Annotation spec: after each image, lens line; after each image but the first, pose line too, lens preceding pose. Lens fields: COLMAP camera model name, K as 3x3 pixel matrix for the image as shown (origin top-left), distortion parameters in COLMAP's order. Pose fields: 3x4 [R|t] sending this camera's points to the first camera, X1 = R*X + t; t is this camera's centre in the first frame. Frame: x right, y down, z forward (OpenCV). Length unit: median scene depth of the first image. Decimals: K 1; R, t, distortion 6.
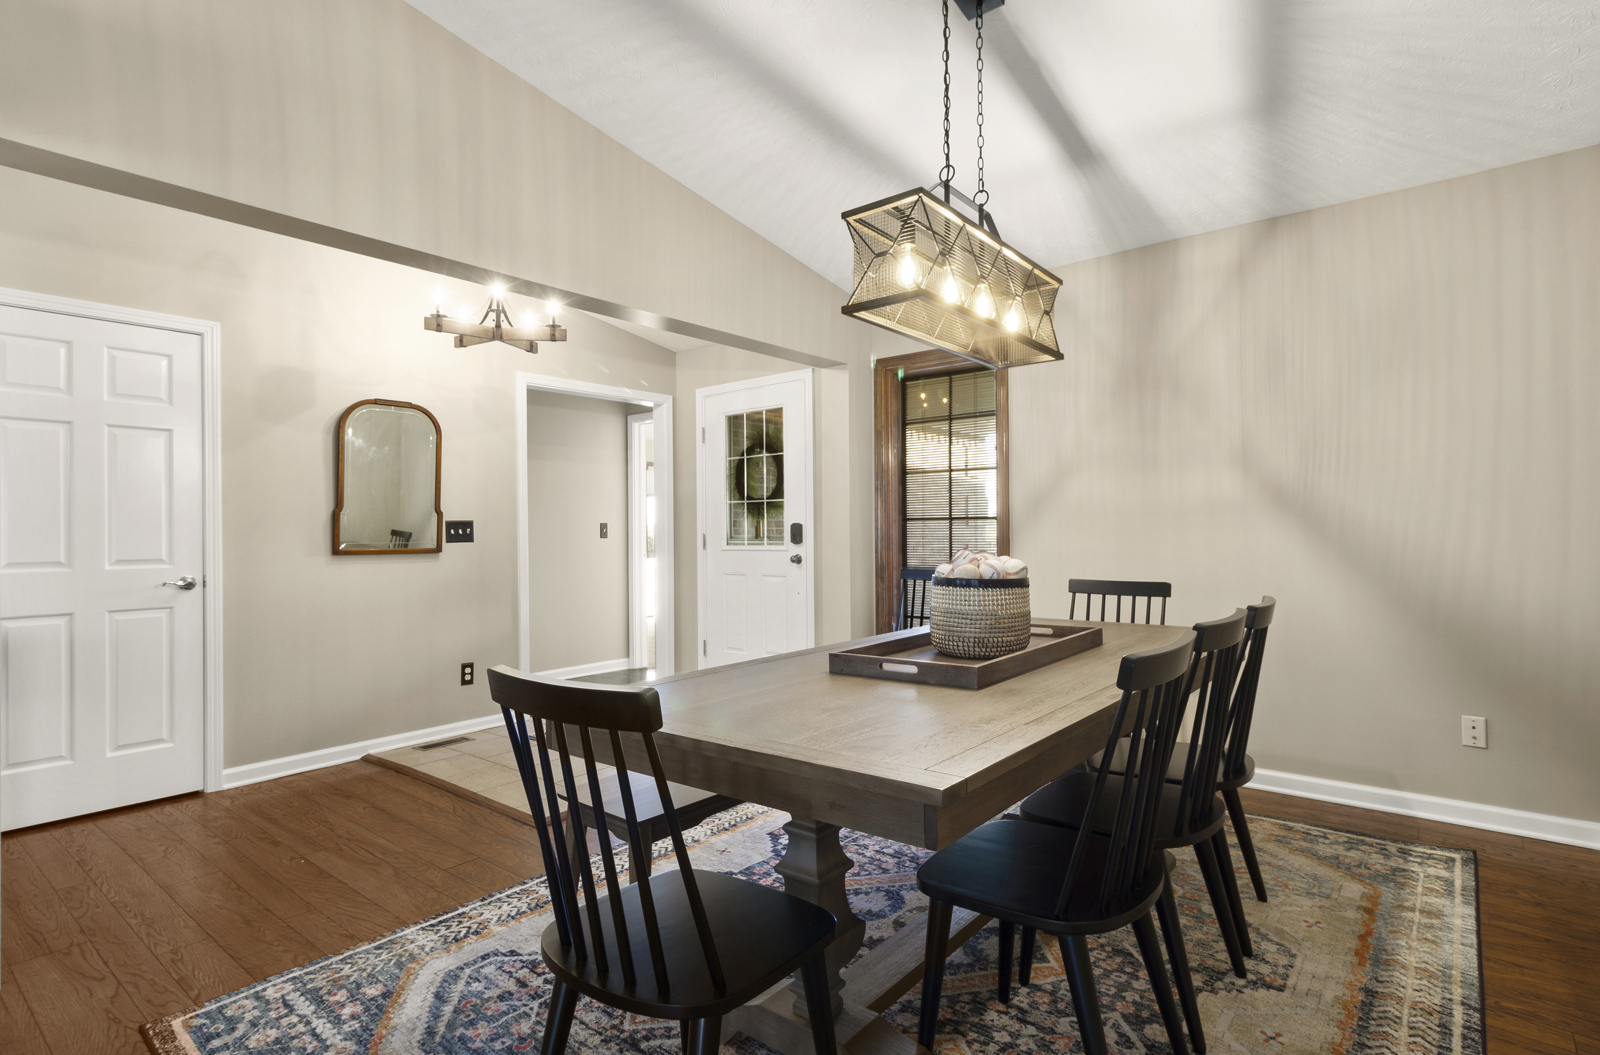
lens RADIAL K [[789.0, 0, 800.0], [0, 789.0, 527.5], [0, 0, 1]] dist [-0.000773, -0.000229]
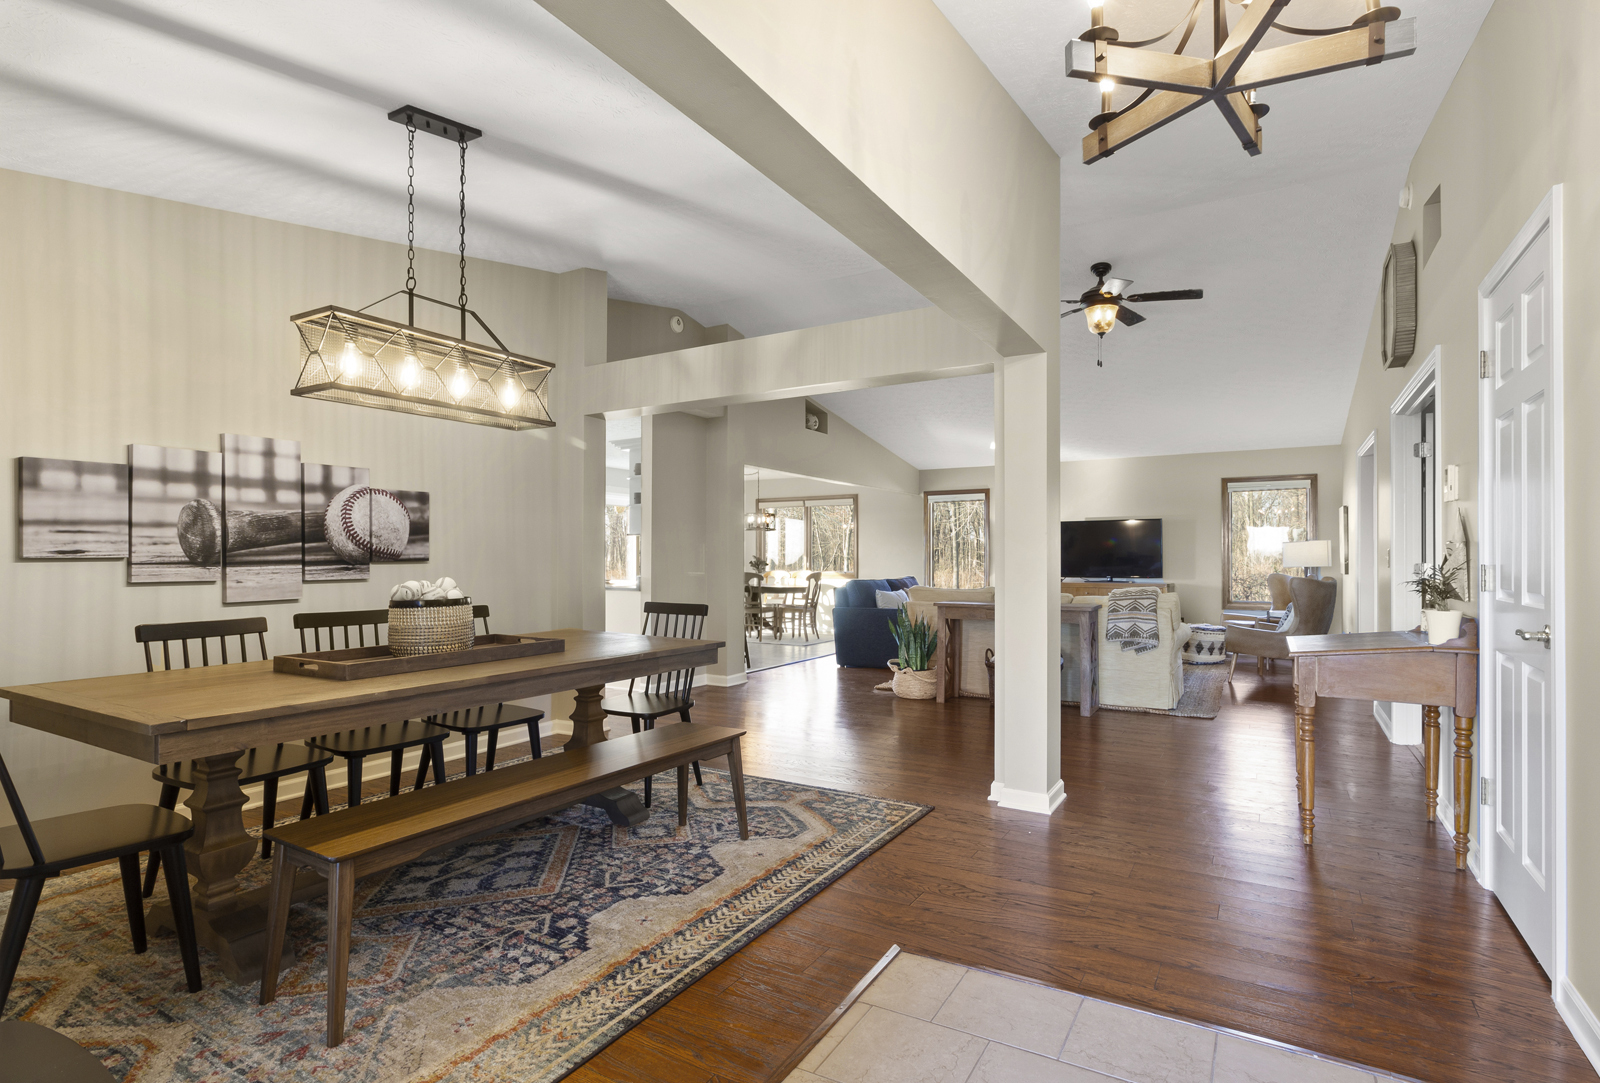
lens RADIAL K [[801.4, 0, 800.0], [0, 801.4, 541.5], [0, 0, 1]] dist [-0.000511, -0.000062]
pose [[-0.990245, 0.002292, -0.139320, -0.177325], [0.006141, 0.999611, -0.027200, 0.012905], [0.139204, -0.027790, -0.989874, 2.349434]]
